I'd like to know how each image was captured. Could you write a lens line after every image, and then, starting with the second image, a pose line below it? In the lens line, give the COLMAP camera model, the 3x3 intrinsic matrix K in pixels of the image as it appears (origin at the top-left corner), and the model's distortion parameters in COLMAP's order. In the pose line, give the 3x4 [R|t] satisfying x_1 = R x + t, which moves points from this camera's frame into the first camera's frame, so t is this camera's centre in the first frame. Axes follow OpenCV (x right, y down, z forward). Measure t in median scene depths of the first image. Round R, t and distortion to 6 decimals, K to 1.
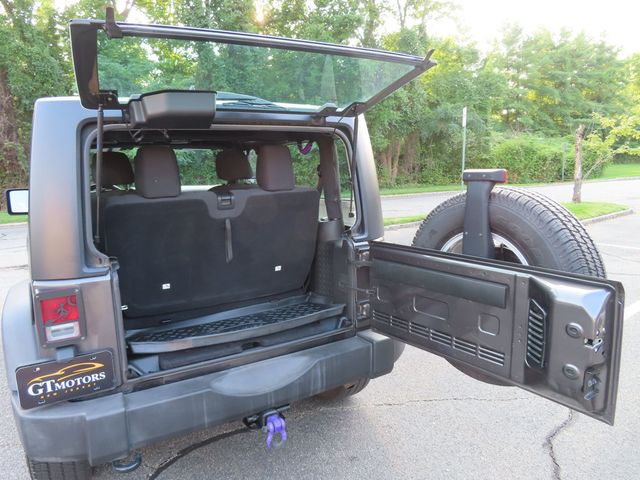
lens RADIAL K [[455.9, 0, 319.1], [0, 455.9, 241.6], [0, 0, 1]] dist [-0.012918, 0.011631]
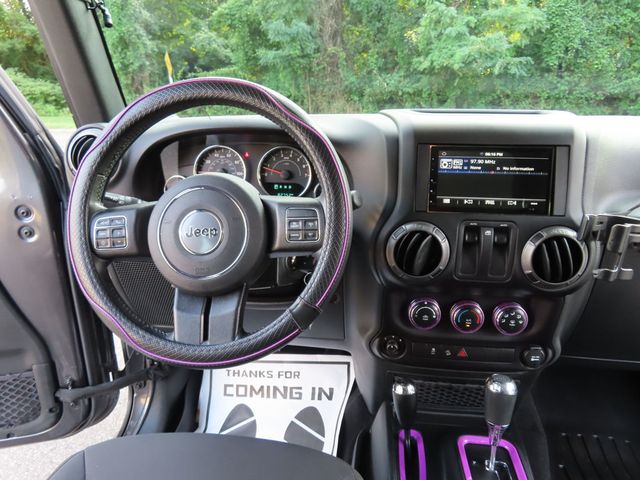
lens RADIAL K [[455.9, 0, 319.1], [0, 455.9, 241.0], [0, 0, 1]] dist [-0.012918, 0.011631]
pose [[0.789465, 0.233622, -0.567596, -0.088175], [-0.134984, 0.968175, 0.210752, -0.029471], [0.598769, -0.089765, 0.795876, 0.246907]]
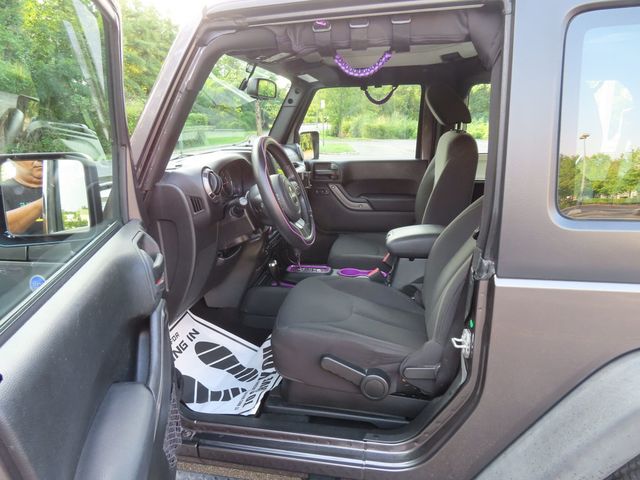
lens RADIAL K [[455.9, 0, 314.4], [0, 455.9, 237.2], [0, 0, 1]] dist [-0.012918, 0.011631]
pose [[0.638709, -0.164600, 0.751637, -0.215897], [0.123616, 0.986113, 0.110904, -0.020659], [-0.759454, 0.022079, 0.650187, 0.194080]]
